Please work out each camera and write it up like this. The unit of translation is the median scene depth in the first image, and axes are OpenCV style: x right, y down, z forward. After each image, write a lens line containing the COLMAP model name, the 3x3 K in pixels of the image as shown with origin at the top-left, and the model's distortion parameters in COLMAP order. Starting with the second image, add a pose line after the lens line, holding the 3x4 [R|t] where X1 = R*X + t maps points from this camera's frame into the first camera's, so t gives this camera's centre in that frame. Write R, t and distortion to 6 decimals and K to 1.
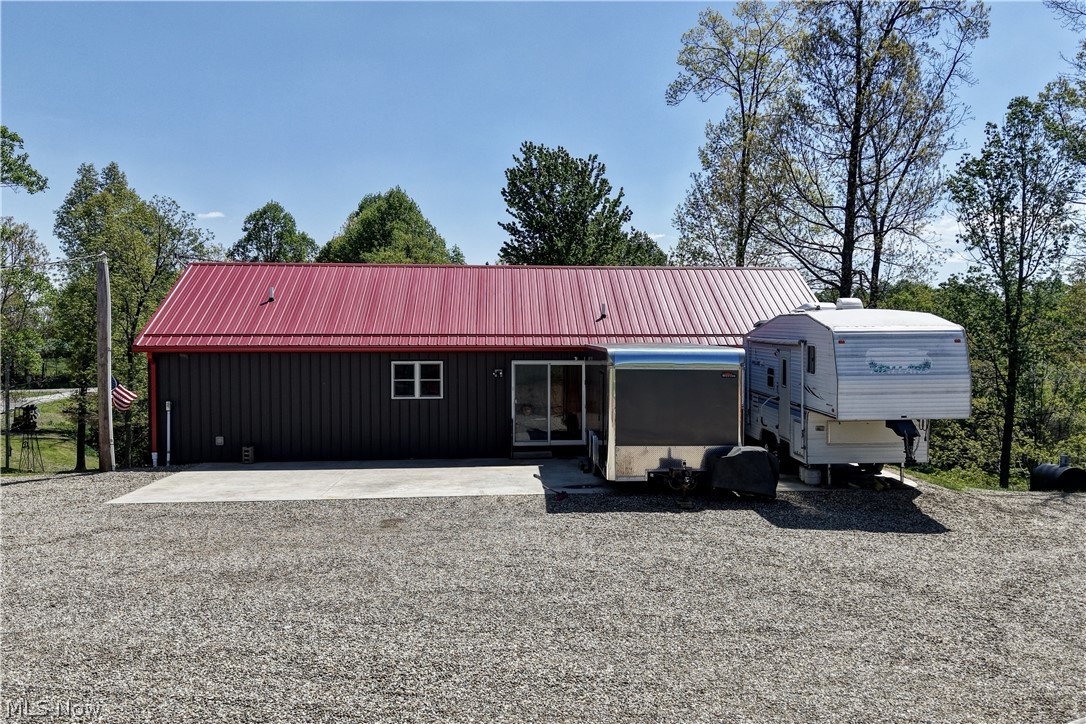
lens RADIAL K [[1078.7, 0, 544.3], [0, 1078.7, 366.2], [0, 0, 1]] dist [0.014086, 0.000000]
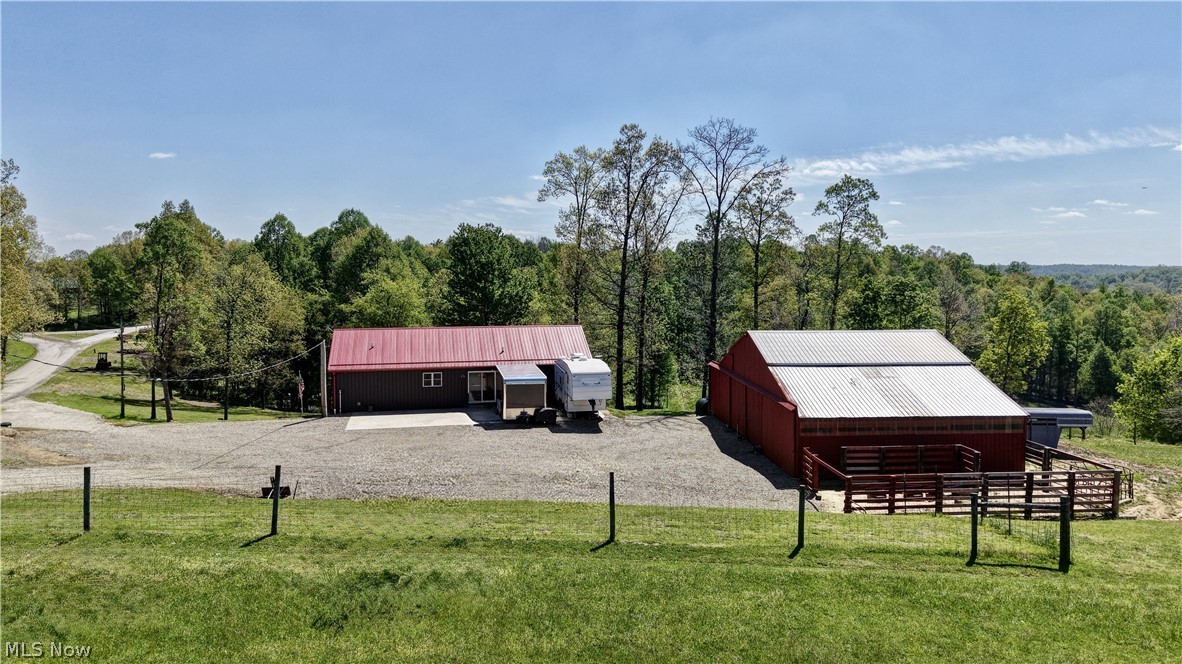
lens RADIAL K [[779.5, 0, 590.1], [0, 779.5, 325.6], [0, 0, 1]] dist [-0.054109, 0.001477]
pose [[0.986553, -0.002115, 0.163427, -0.049376], [-0.000765, 0.999846, 0.017556, -0.161483], [-0.163439, -0.017445, 0.986399, -0.998113]]
